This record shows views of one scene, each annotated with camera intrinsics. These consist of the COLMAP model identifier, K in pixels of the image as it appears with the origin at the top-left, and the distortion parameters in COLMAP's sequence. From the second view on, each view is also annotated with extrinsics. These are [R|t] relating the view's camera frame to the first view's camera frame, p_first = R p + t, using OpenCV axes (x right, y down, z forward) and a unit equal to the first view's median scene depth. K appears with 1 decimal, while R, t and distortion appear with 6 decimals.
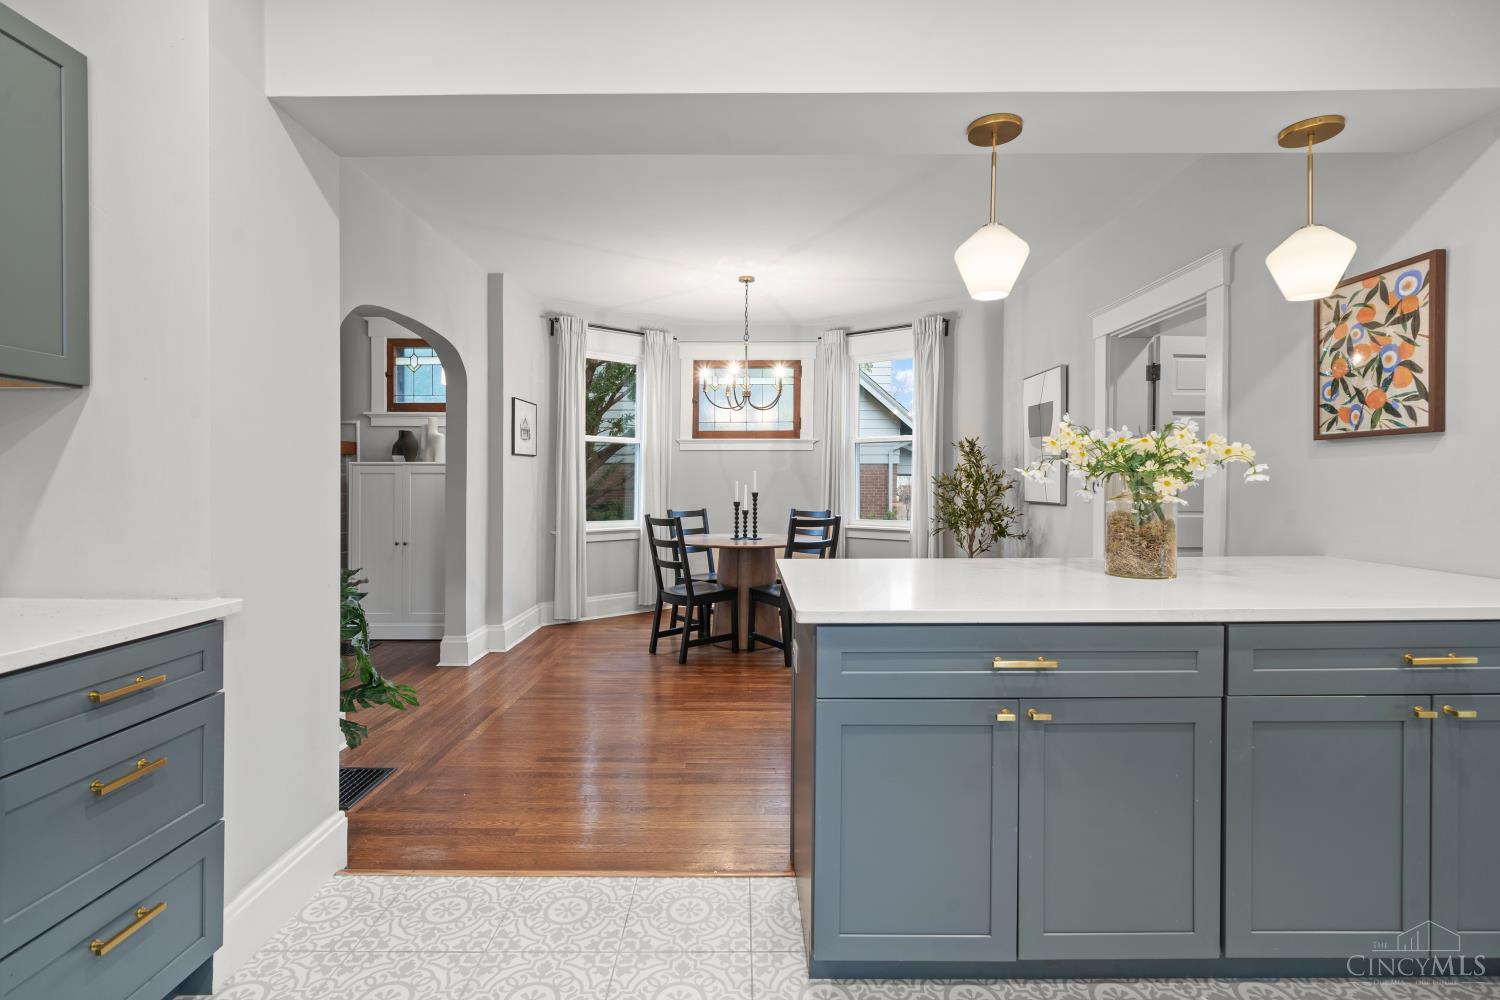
lens RADIAL K [[689.2, 0, 742.5], [0, 689.2, 474.5], [0, 0, 1]] dist [-0.001705, -0.000119]
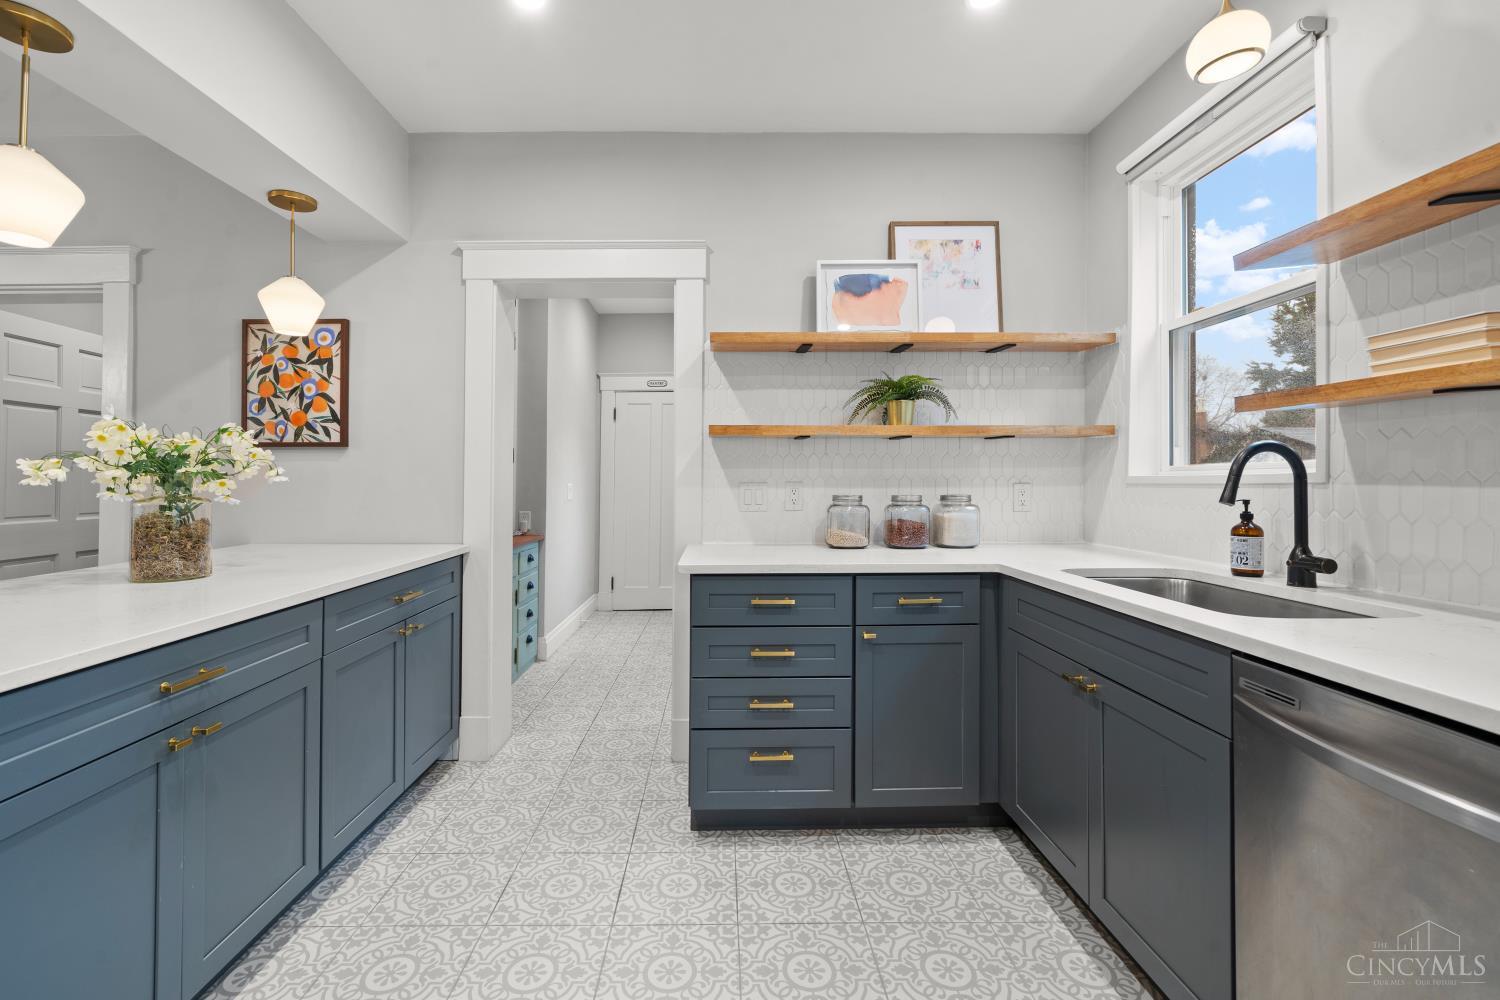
lens RADIAL K [[660.5, 0, 737.9], [0, 660.5, 456.4], [0, 0, 1]] dist [-0.001979, -0.000039]
pose [[-0.010918, 0.033975, 0.999363, -0.322688], [-0.007184, 0.999394, -0.034055, -0.000714], [-0.999915, -0.007551, -0.010667, 0.175539]]
